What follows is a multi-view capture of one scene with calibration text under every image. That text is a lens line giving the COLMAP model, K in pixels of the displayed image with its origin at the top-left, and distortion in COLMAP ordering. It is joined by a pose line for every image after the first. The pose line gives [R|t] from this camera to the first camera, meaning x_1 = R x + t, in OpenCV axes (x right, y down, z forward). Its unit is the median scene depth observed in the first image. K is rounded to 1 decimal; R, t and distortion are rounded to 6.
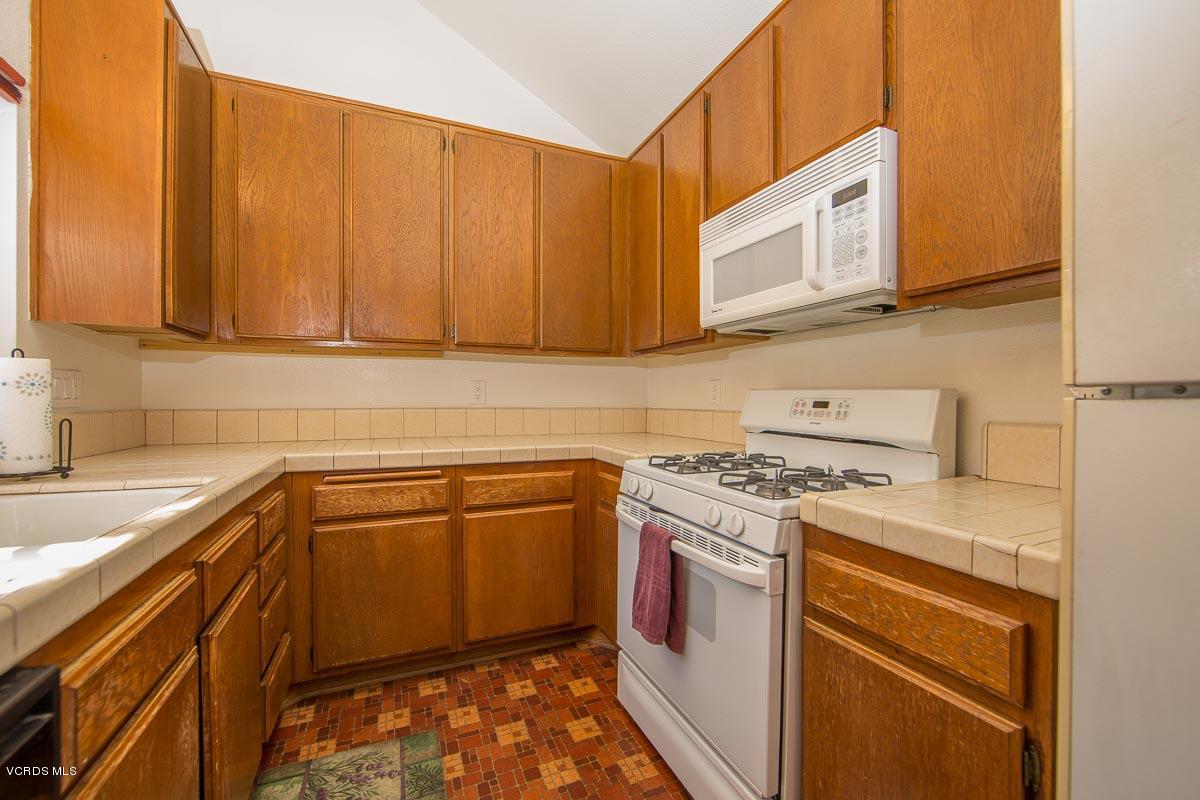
lens RADIAL K [[491.1, 0, 600.0], [0, 491.1, 400.0], [0, 0, 1]] dist [-0.010612, -0.000032]
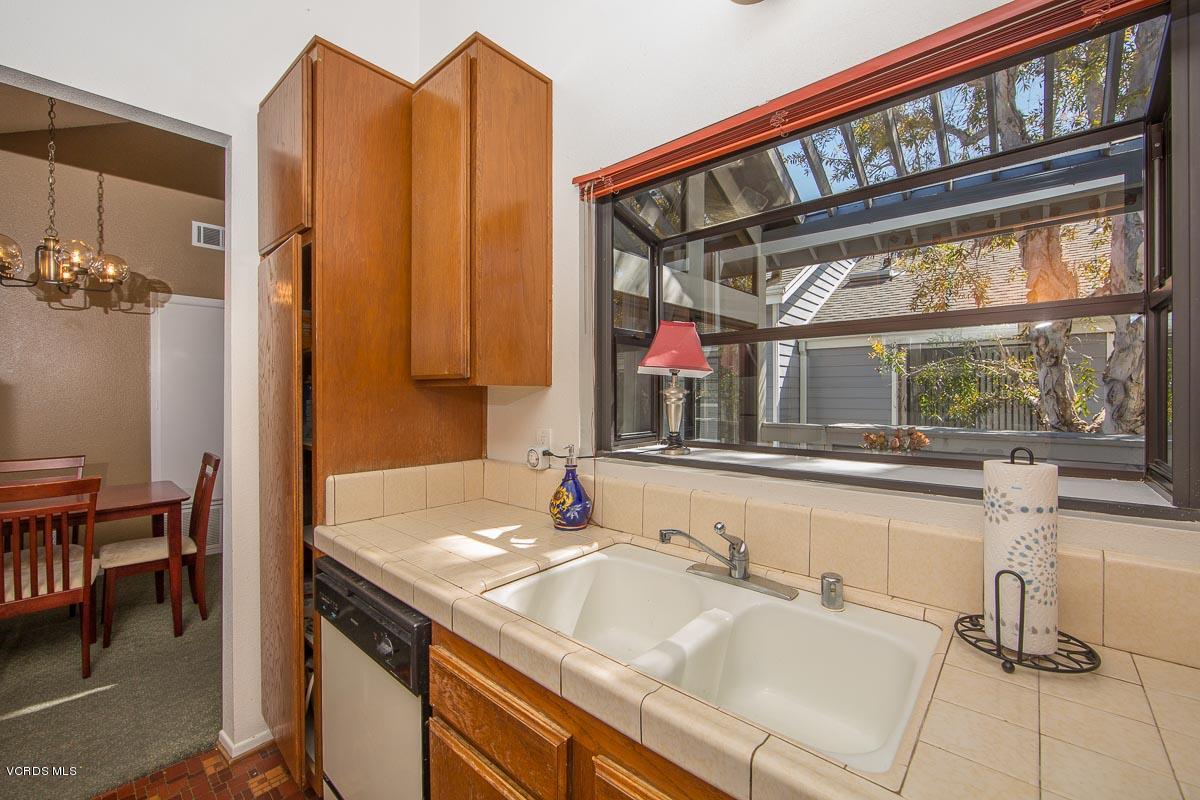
lens RADIAL K [[476.4, 0, 593.1], [0, 476.4, 399.6], [0, 0, 1]] dist [-0.009567, 0.000026]
pose [[-0.905908, 0.000789, -0.423474, -0.598664], [-0.003302, 0.999955, 0.008927, -0.250429], [0.423462, 0.009485, -0.905864, 1.912996]]
